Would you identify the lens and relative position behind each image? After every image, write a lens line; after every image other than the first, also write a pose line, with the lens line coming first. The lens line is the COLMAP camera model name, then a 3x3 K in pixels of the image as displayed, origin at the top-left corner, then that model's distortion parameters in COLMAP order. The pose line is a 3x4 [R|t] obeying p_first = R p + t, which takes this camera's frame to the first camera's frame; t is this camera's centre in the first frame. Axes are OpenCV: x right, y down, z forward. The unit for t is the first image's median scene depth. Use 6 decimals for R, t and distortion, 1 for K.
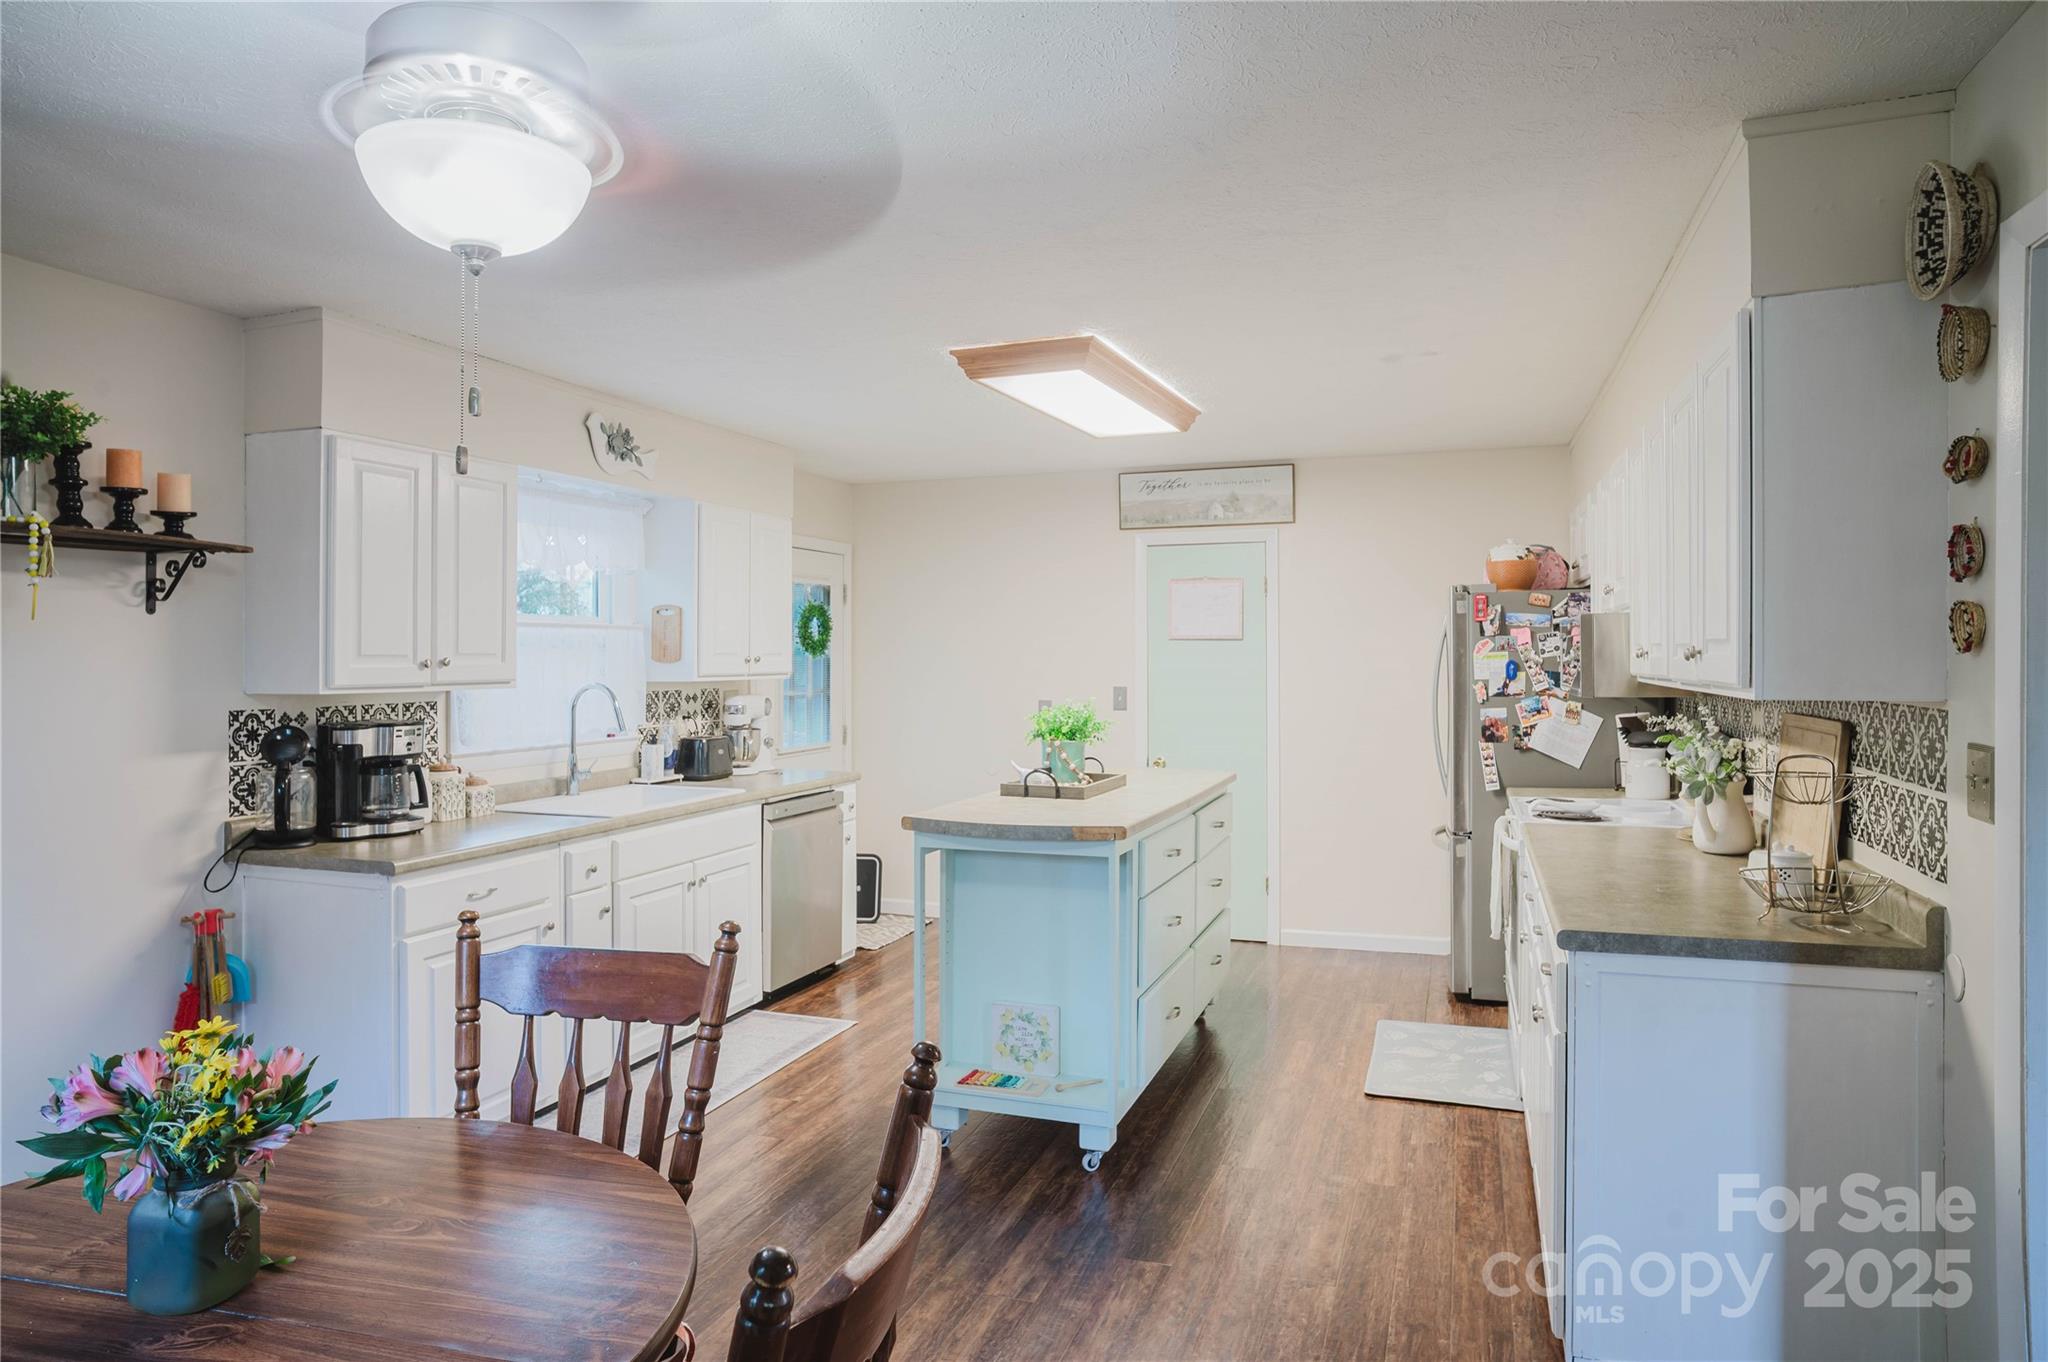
lens RADIAL K [[1237.1, 0, 1013.4], [0, 1237.1, 664.7], [0, 0, 1]] dist [-0.050886, 0.035974]
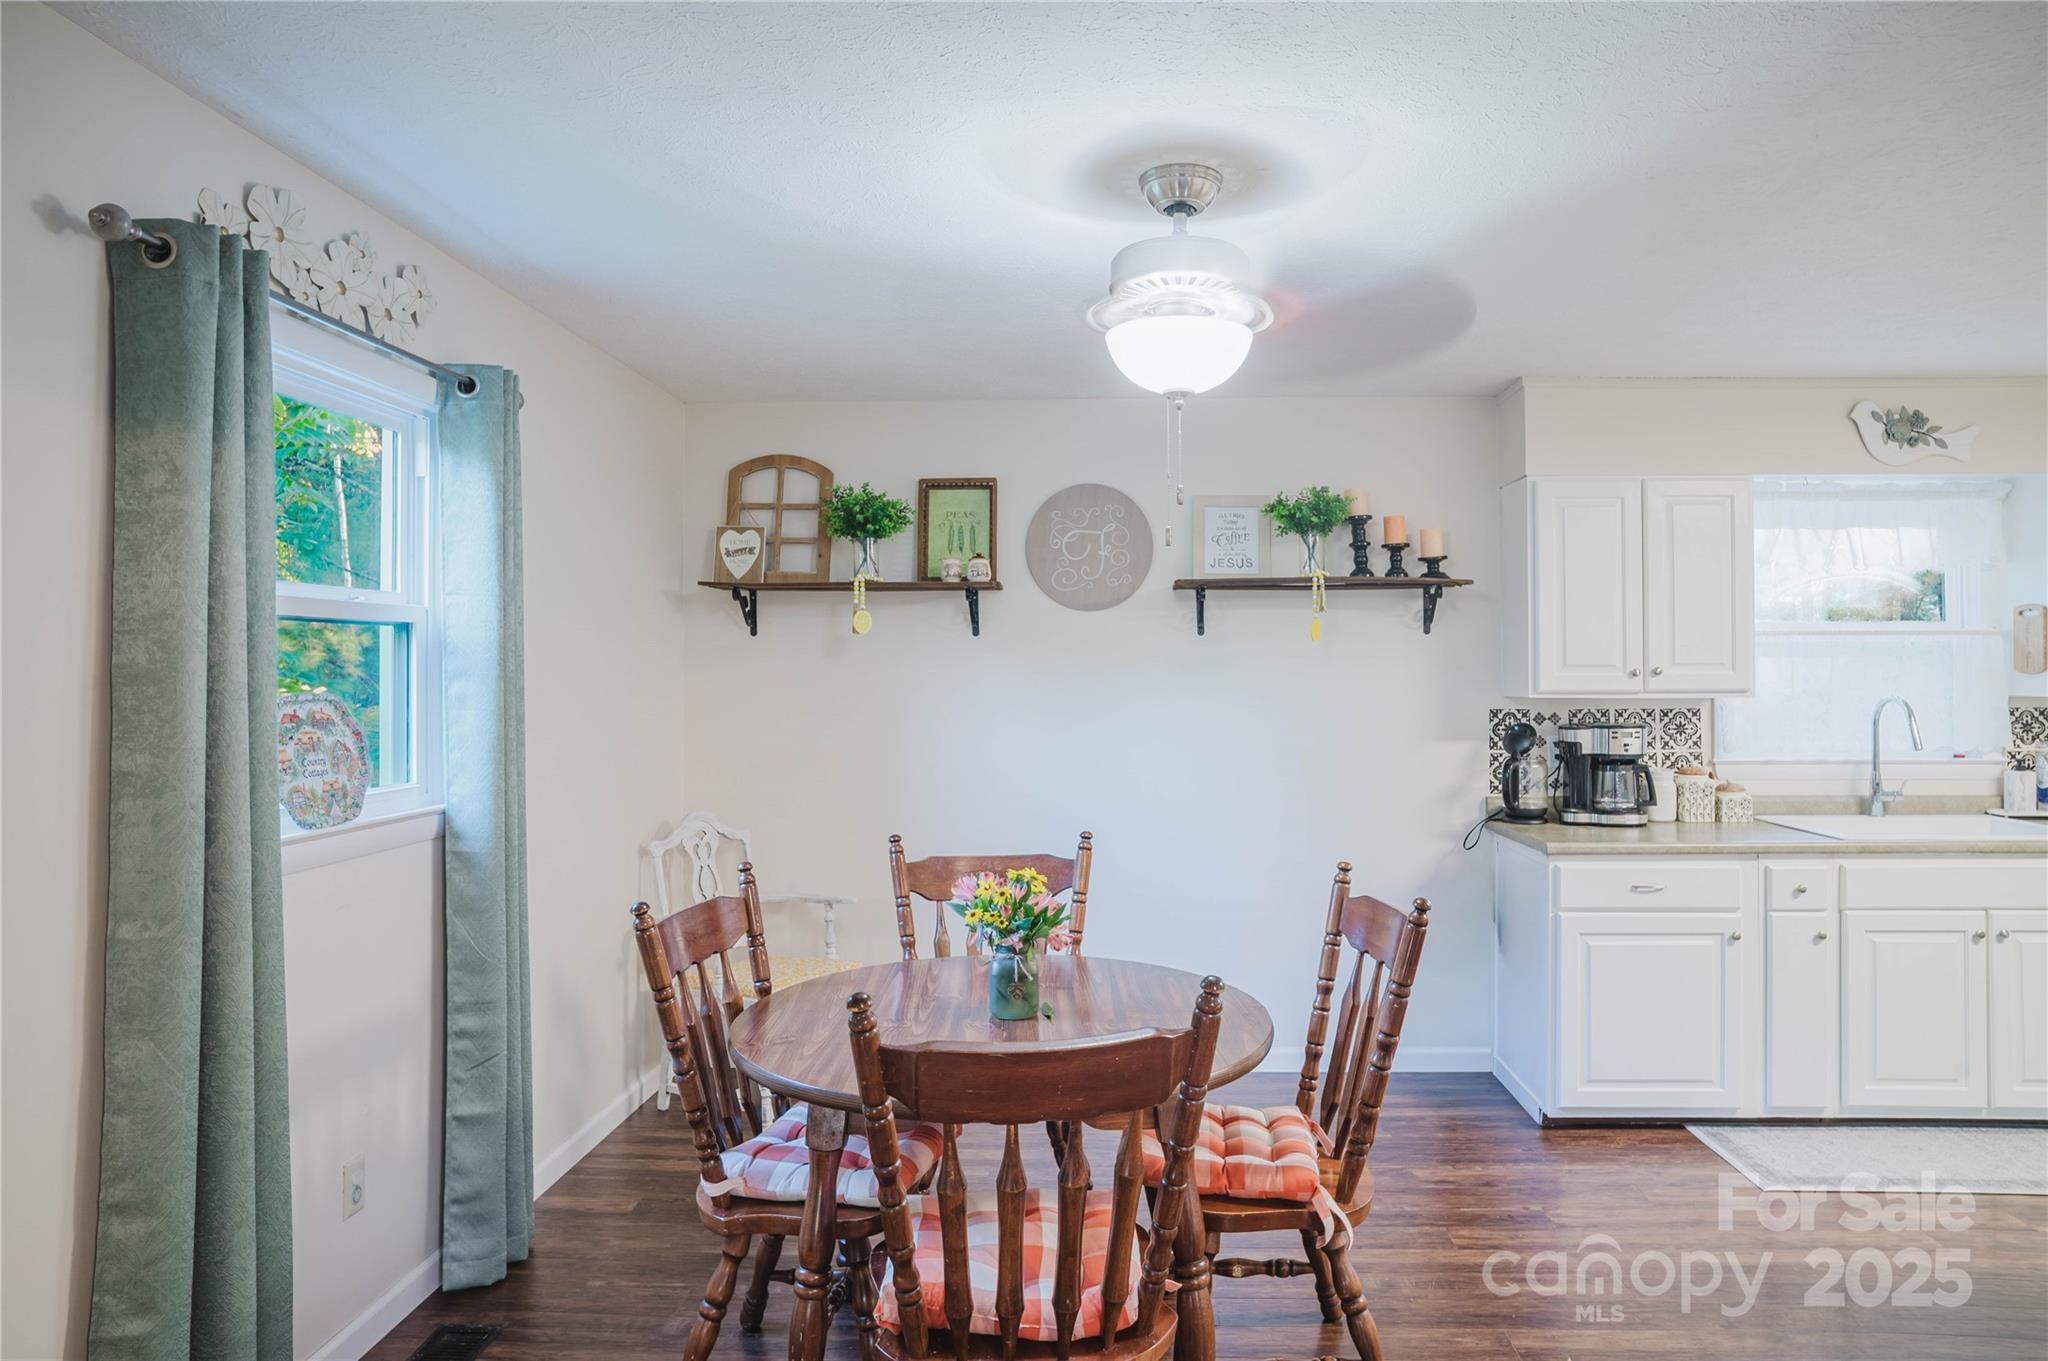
lens RADIAL K [[1237.1, 0, 1076.1], [0, 1237.1, 656.0], [0, 0, 1]] dist [-0.050886, 0.035974]
pose [[0.320265, -0.005620, -0.947311, 0.328121], [-0.006610, 0.999945, -0.008167, -0.002944], [0.947305, 0.008877, 0.320210, 0.142010]]
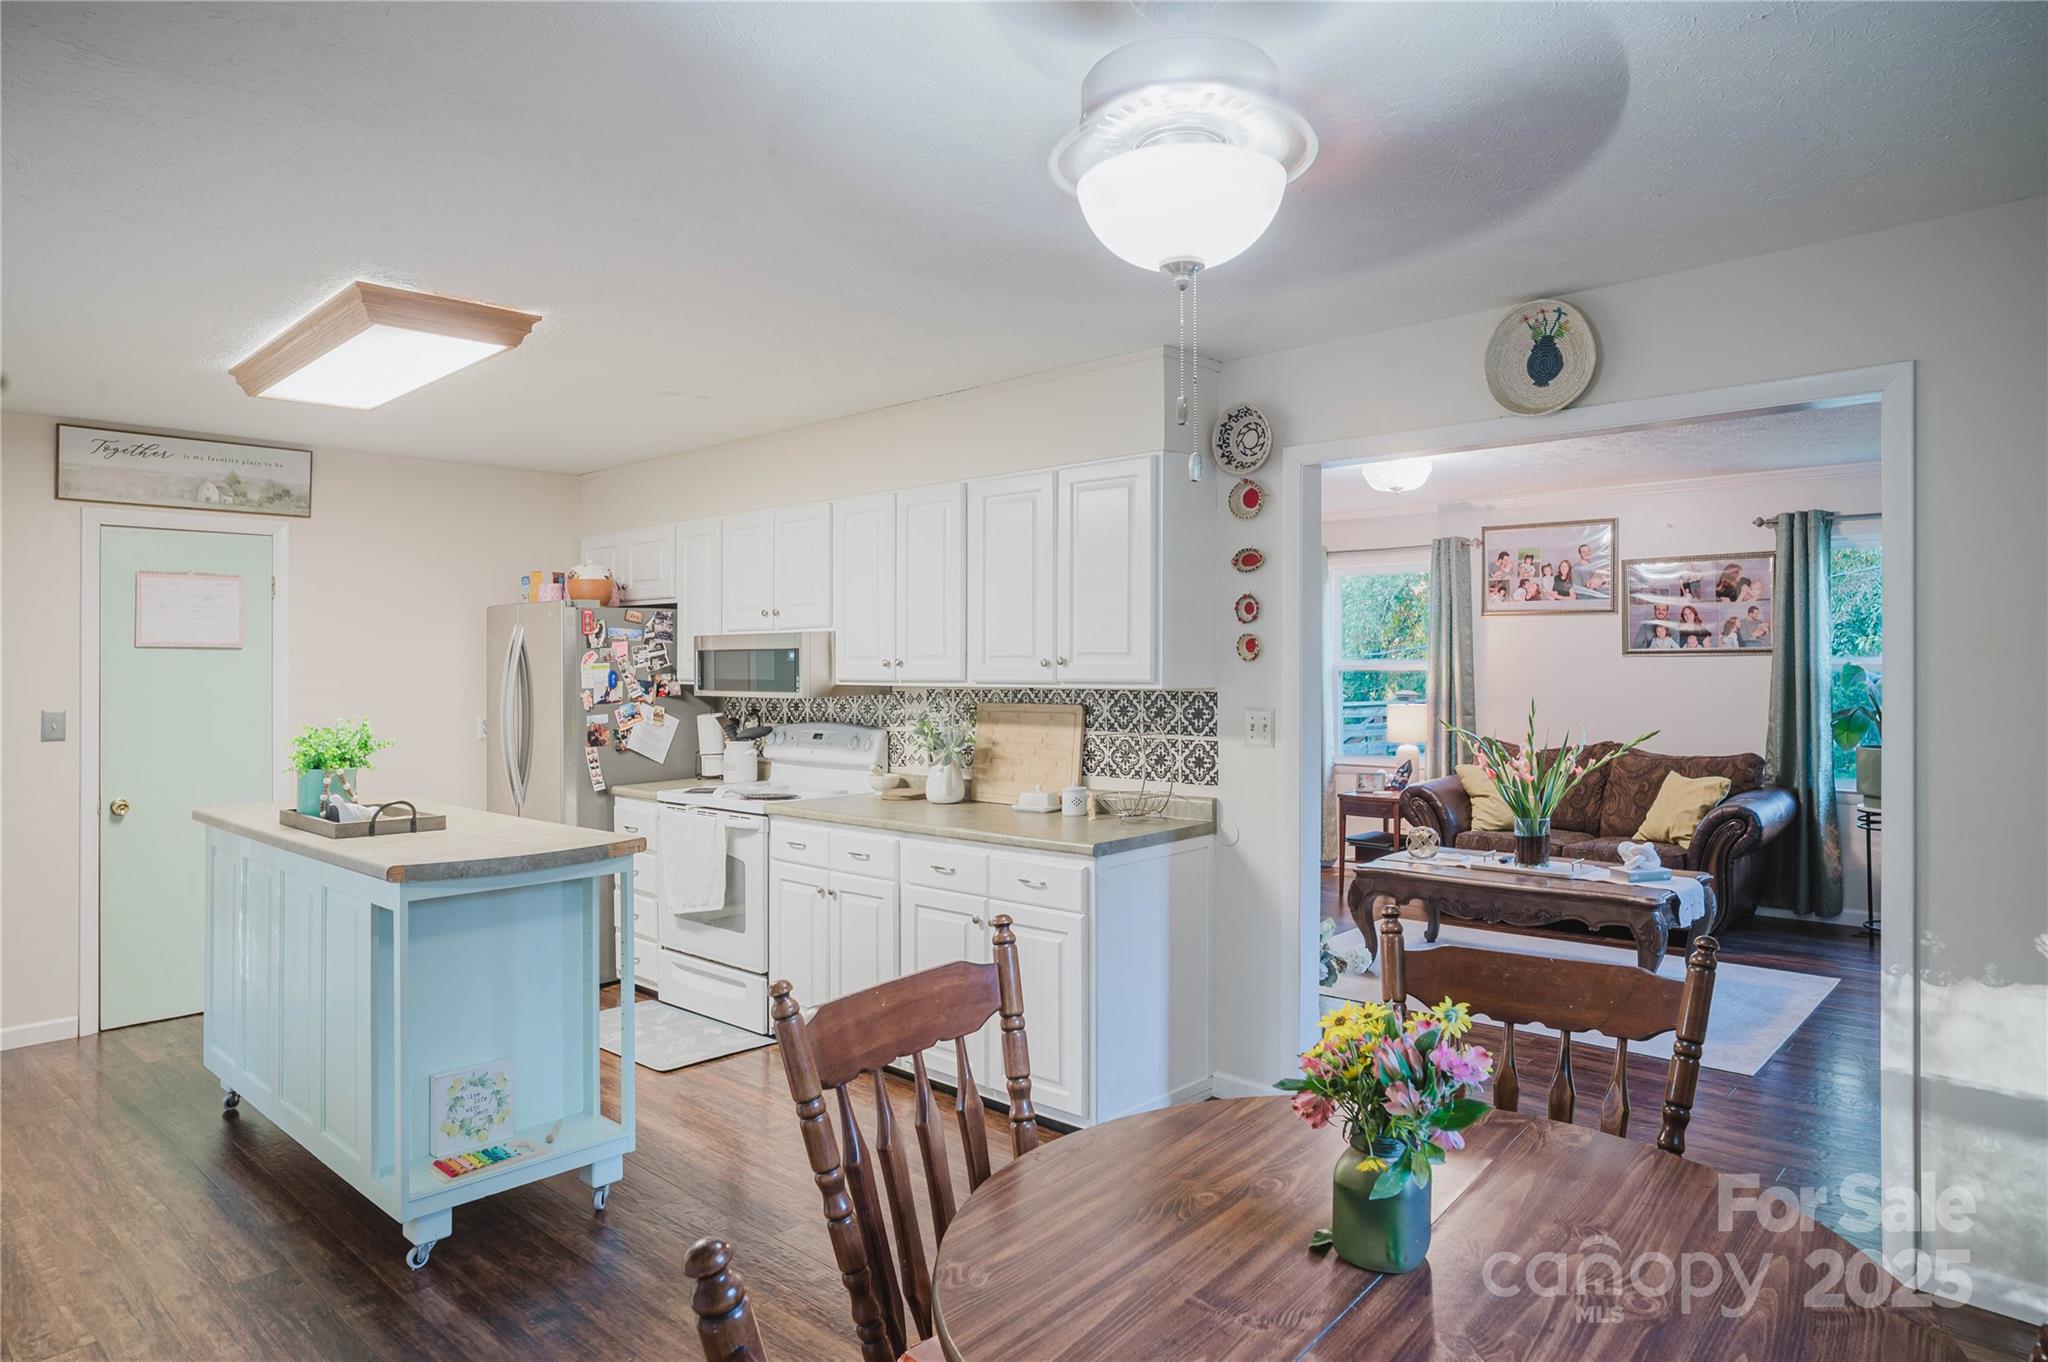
lens RADIAL K [[1237.1, 0, 1019.7], [0, 1237.1, 675.2], [0, 0, 1]] dist [-0.050886, 0.035974]
pose [[0.388205, -0.005062, 0.921559, -0.513825], [0.010299, 0.999946, 0.001154, 0.003242], [-0.921515, 0.009044, 0.388237, 0.255124]]
